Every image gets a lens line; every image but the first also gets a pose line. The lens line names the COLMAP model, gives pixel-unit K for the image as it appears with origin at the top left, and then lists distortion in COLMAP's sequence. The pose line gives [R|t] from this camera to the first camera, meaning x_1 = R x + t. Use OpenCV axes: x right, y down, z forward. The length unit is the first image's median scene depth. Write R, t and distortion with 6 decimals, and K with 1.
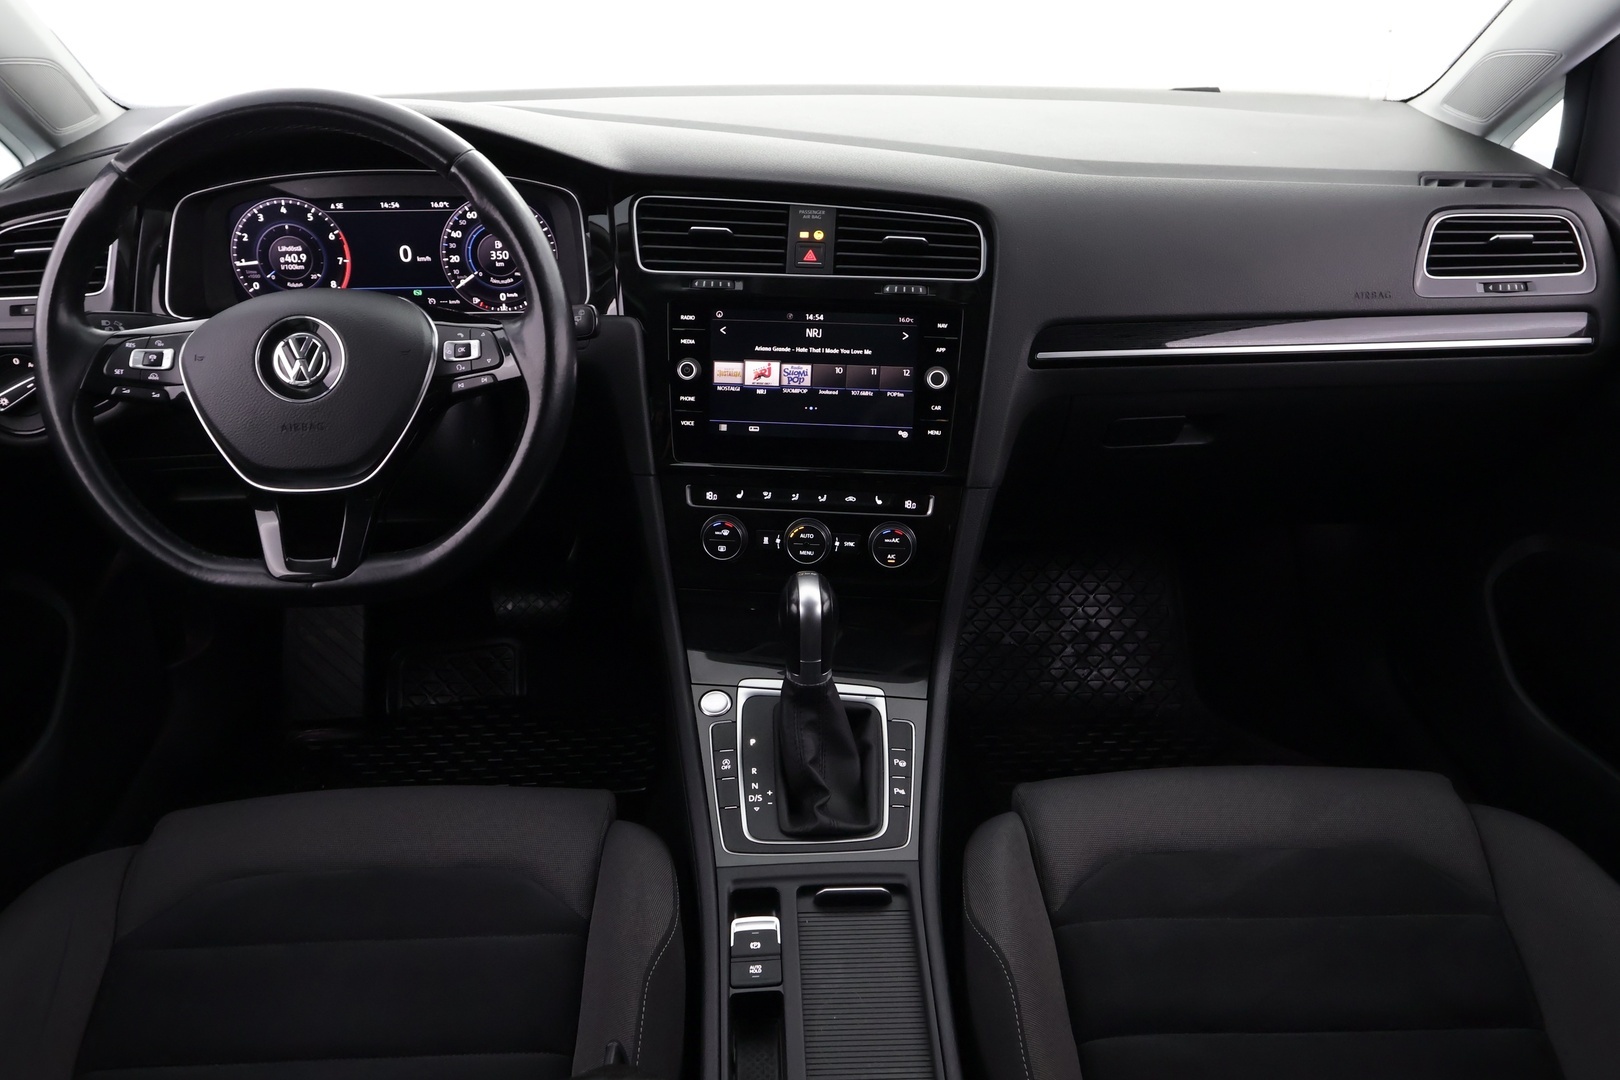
lens RADIAL K [[1230.1, 0, 809.0], [0, 1230.1, 536.4], [0, 0, 1]] dist [-0.019936, 0.014977]
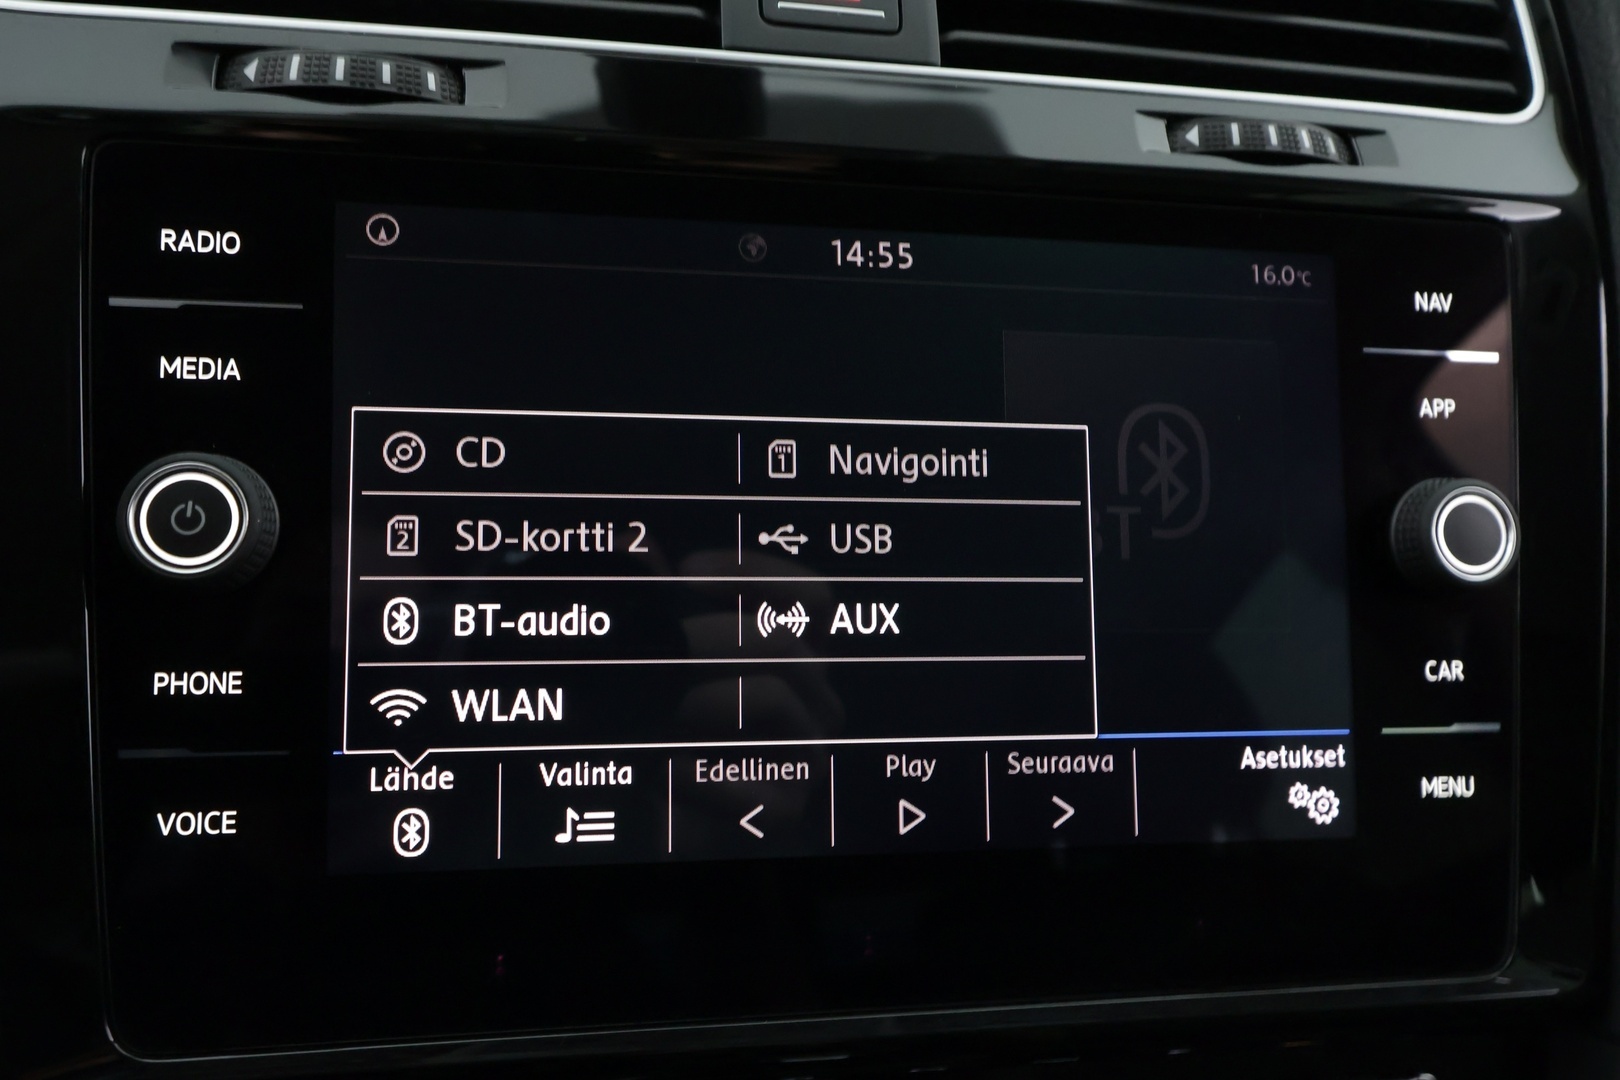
lens RADIAL K [[1253.9, 0, 784.4], [0, 1253.9, 552.6], [0, 0, 1]] dist [-0.002229, 0.006756]
pose [[0.964771, -0.022936, 0.262091, -0.064203], [0.069226, 0.983220, -0.168781, -0.094118], [-0.253822, 0.180978, 0.950169, 0.803016]]
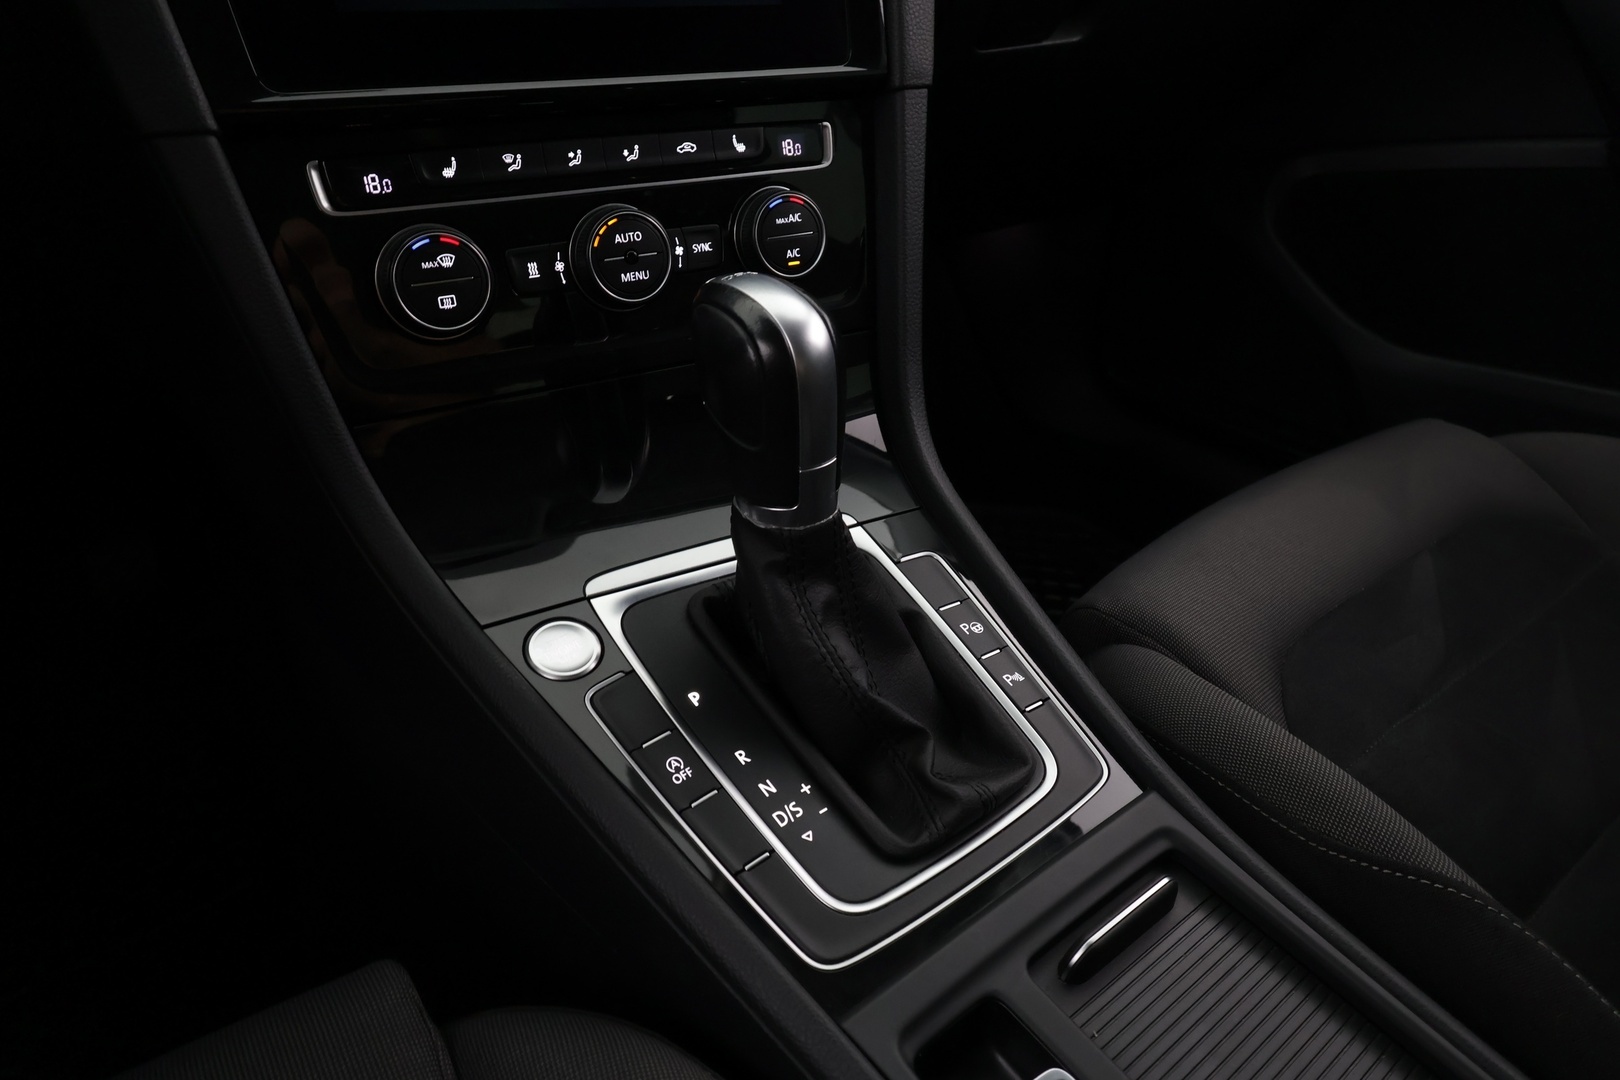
lens RADIAL K [[1063.6, 0, 802.7], [0, 1063.6, 538.8], [0, 0, 1]] dist [0.000300, 0.001121]
pose [[0.805096, -0.288146, 0.518452, -0.186145], [0.246843, 0.957552, 0.148870, 0.063824], [-0.539341, 0.008122, 0.842048, 0.635309]]
